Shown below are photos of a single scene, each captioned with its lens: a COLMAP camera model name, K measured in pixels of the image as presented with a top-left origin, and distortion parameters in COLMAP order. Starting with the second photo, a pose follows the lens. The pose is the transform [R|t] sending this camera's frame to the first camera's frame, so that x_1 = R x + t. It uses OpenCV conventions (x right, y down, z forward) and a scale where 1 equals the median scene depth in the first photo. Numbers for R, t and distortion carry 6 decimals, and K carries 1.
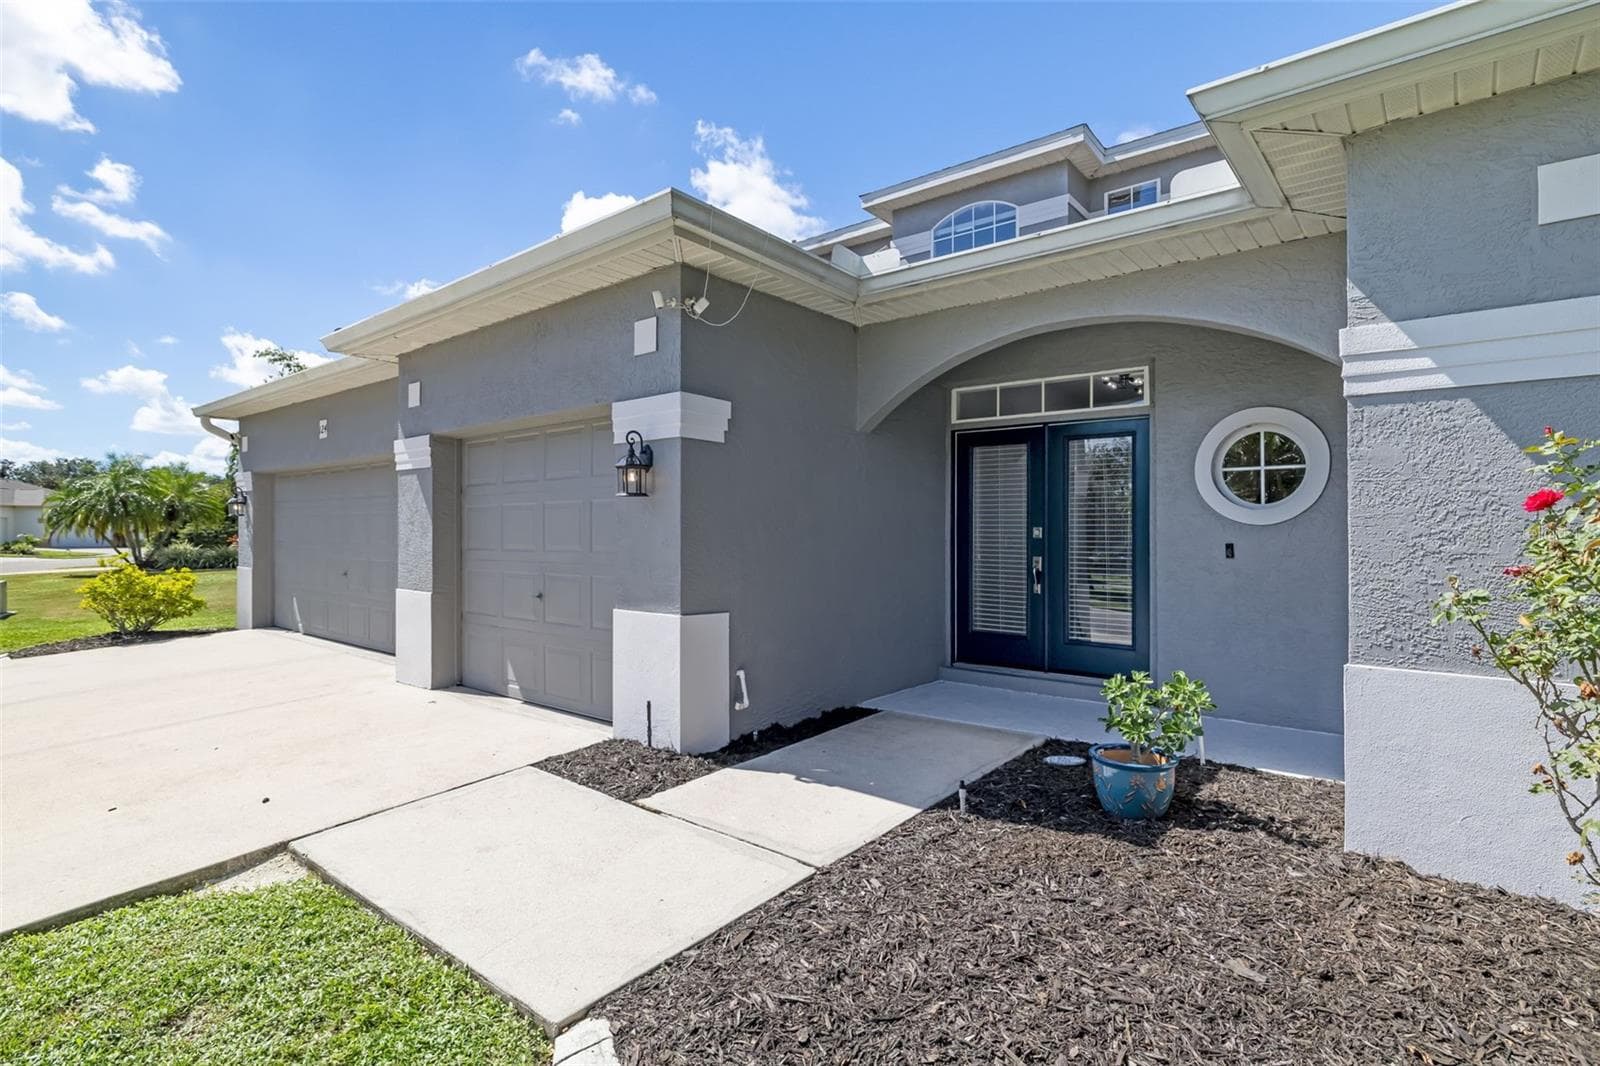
lens RADIAL K [[779.9, 0, 801.4], [0, 779.9, 545.9], [0, 0, 1]] dist [0.005413, -0.000017]
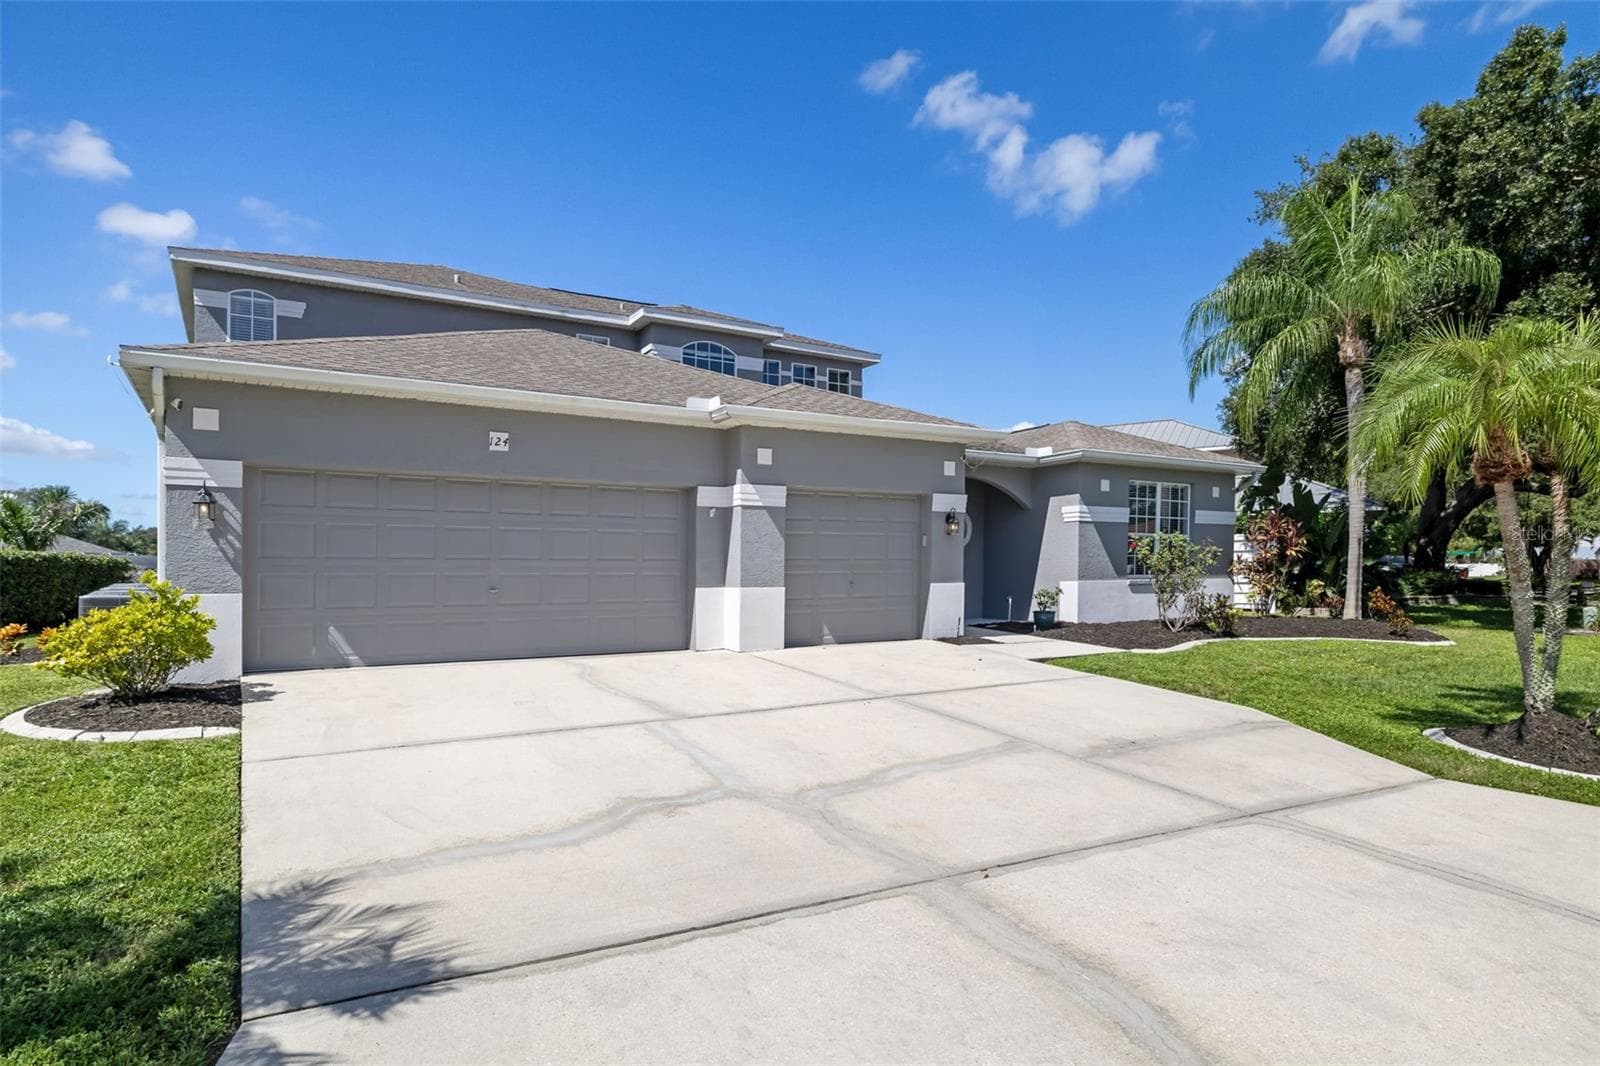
lens RADIAL K [[890.1, 0, 810.0], [0, 890.1, 562.2], [0, 0, 1]] dist [0.013044, -0.000698]
pose [[0.331710, -0.000100, 0.943382, -2.168047], [0.017063, 0.999837, -0.005894, 0.022478], [-0.943227, 0.018052, 0.331657, 0.363848]]
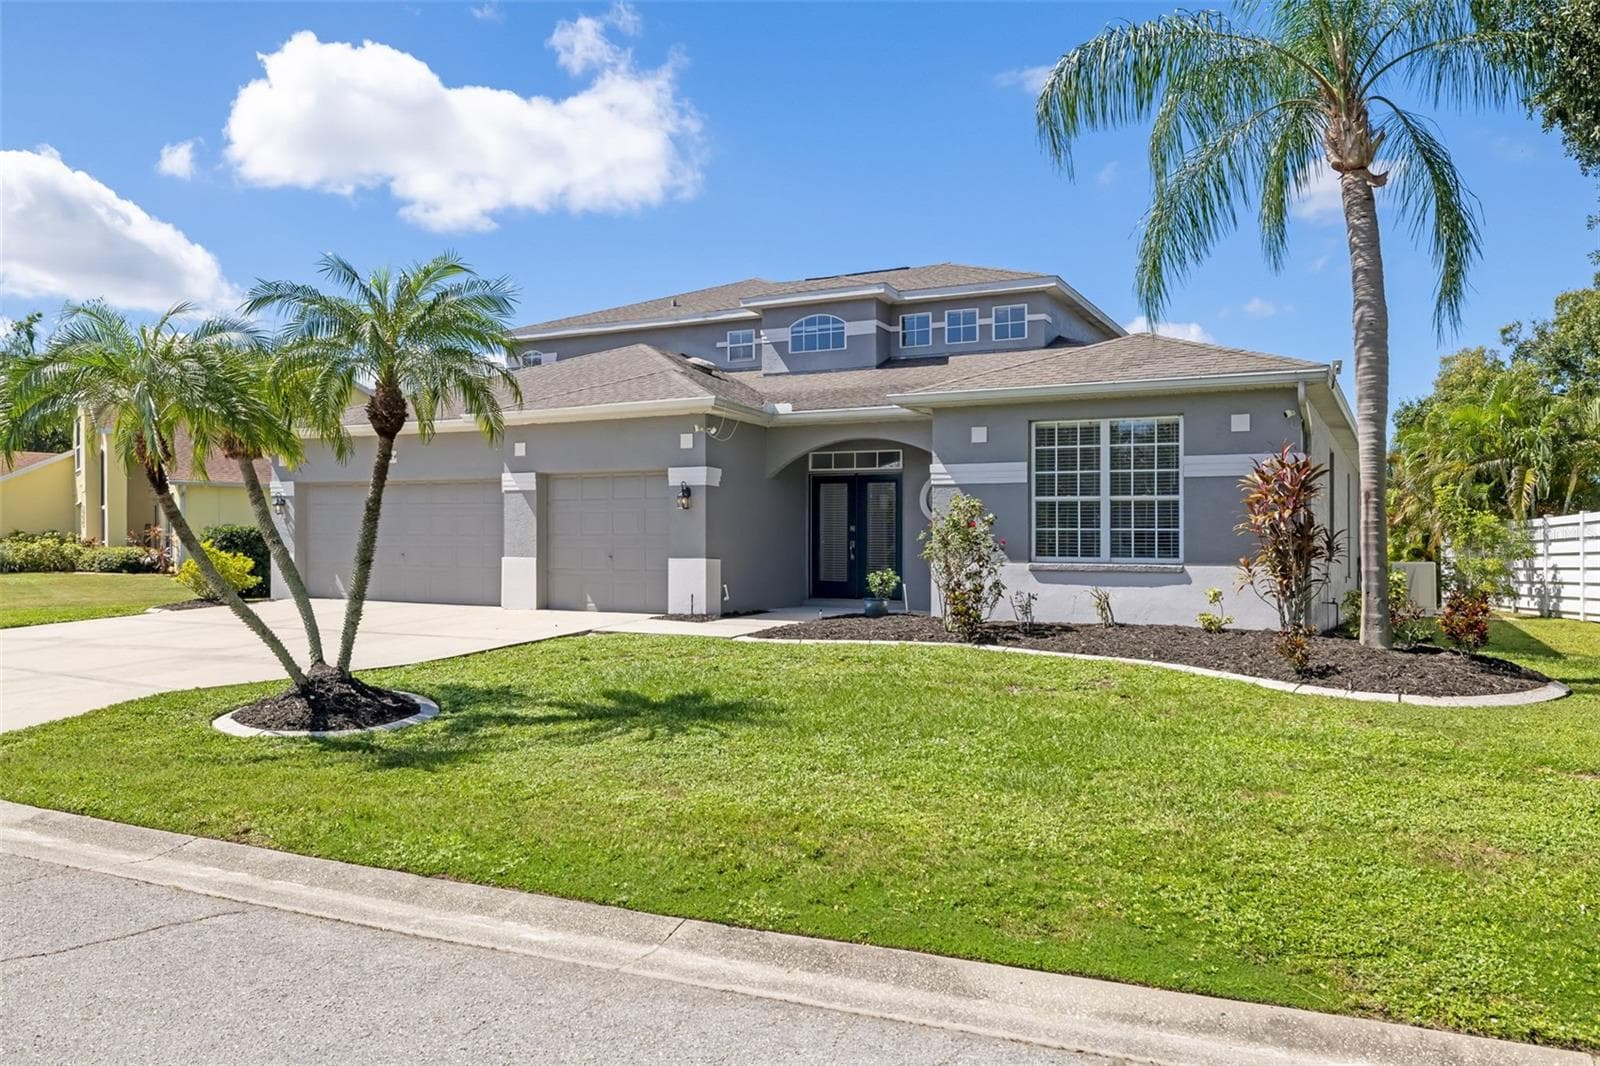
lens RADIAL K [[1154.0, 0, 768.0], [0, 1154.0, 539.5], [0, 0, 1]] dist [-0.010029, -0.000956]
pose [[0.981818, 0.010049, 0.189560, -0.455239], [-0.004828, 0.999597, -0.027987, 0.091682], [-0.189765, 0.026563, 0.981470, -1.806191]]
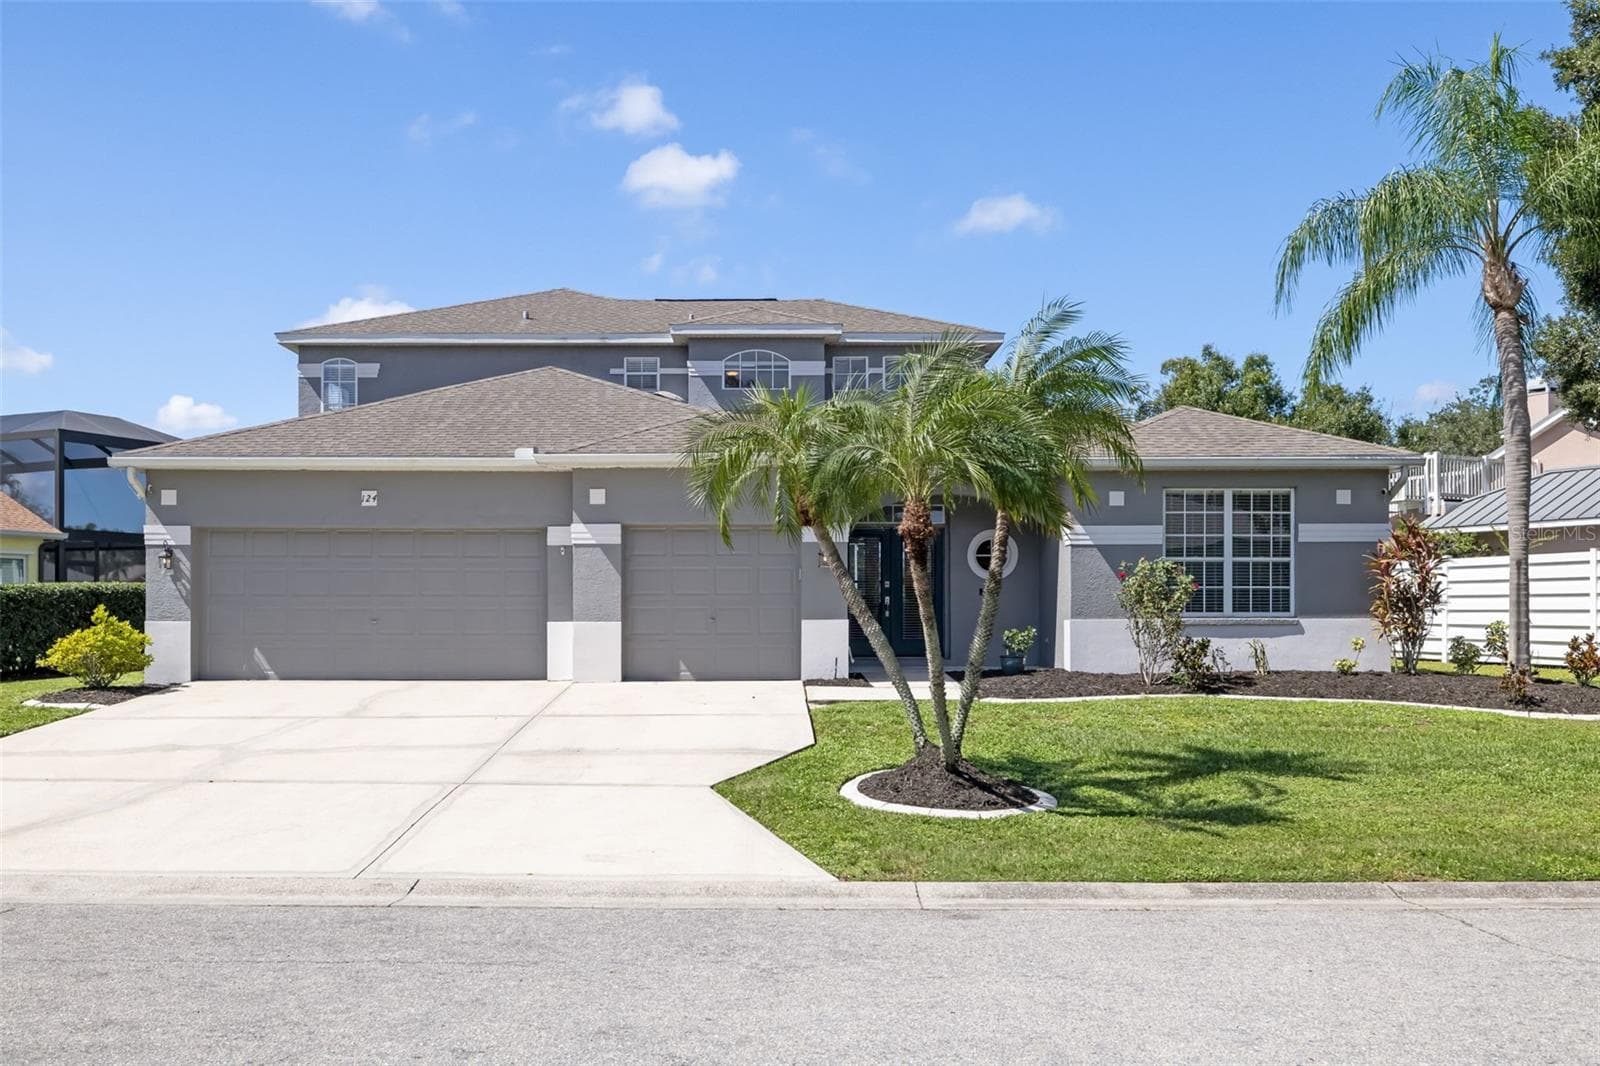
lens RADIAL K [[1380.2, 0, 777.2], [0, 1380.2, 595.3], [0, 0, 1]] dist [0.002406, -0.005104]
pose [[0.769787, -0.004949, 0.638281, -2.074415], [0.014698, 0.999842, -0.009974, 0.039855], [-0.638131, 0.017059, 0.769738, -1.426194]]
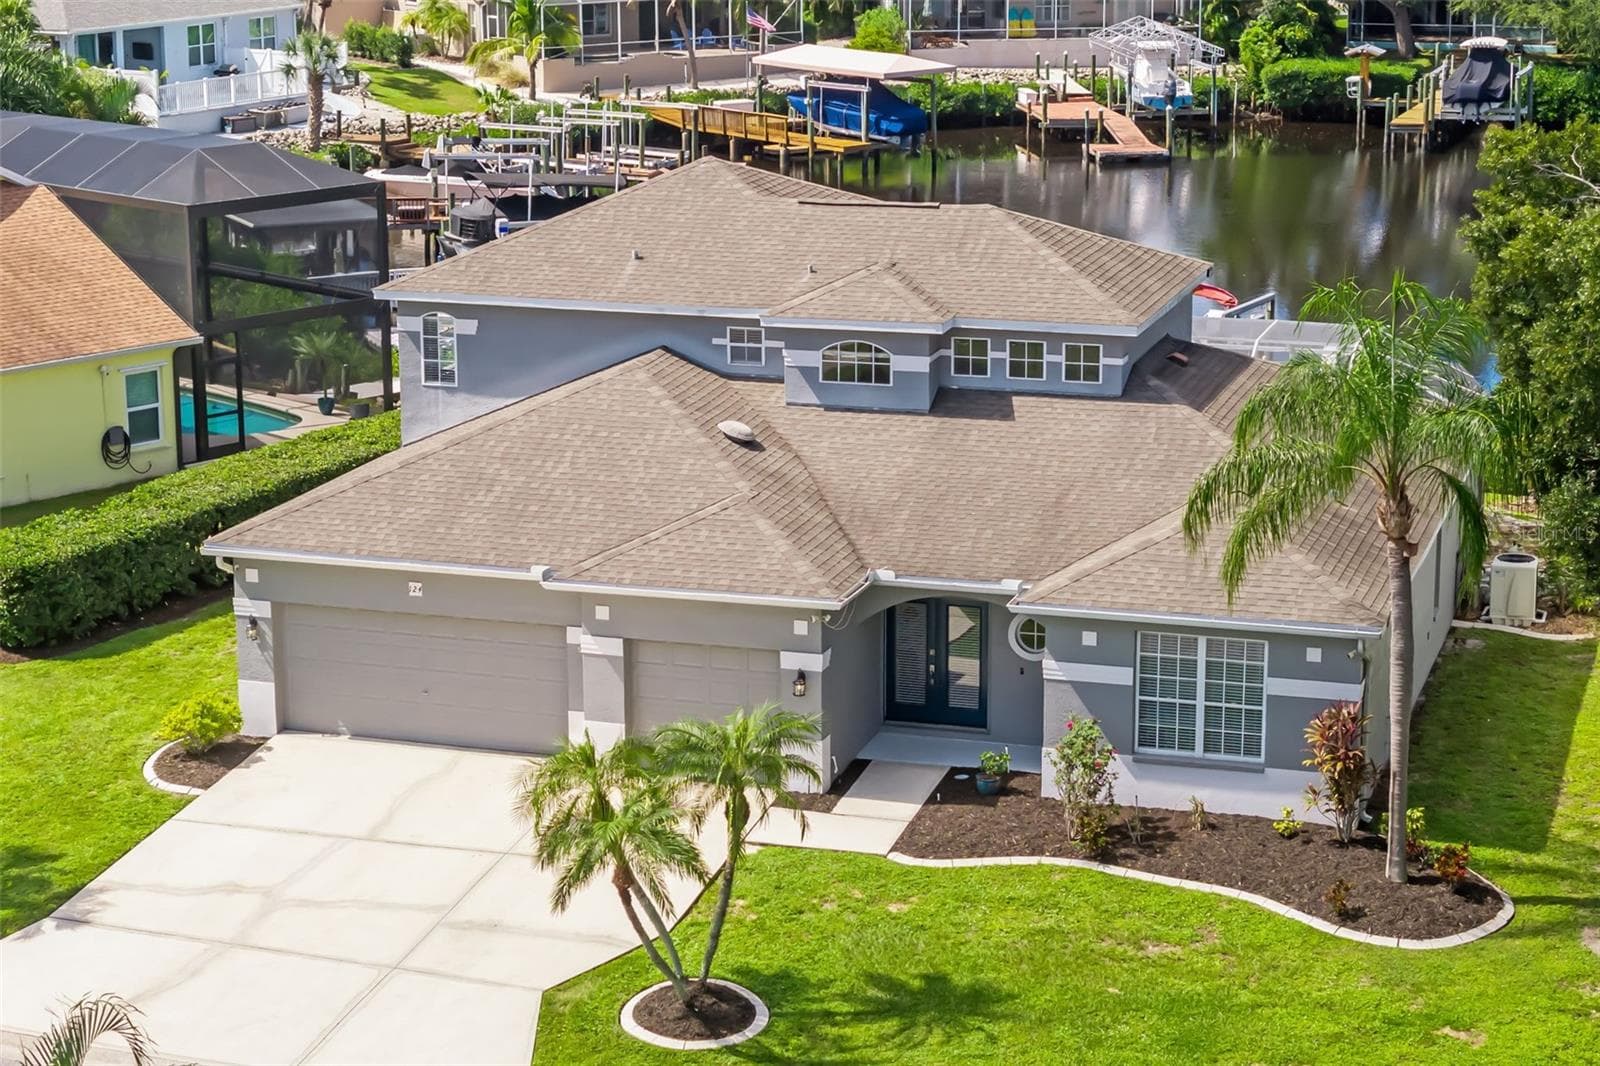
lens RADIAL K [[2965.5, 0, 807.8], [0, 2965.5, 516.9], [0, 0, 1]] dist [-0.010729, 0.000000]
pose [[0.926068, -0.098010, 0.364406, -2.535155], [0.014384, 0.974148, 0.225452, -1.941613], [-0.377082, -0.203542, 0.903537, -5.235034]]
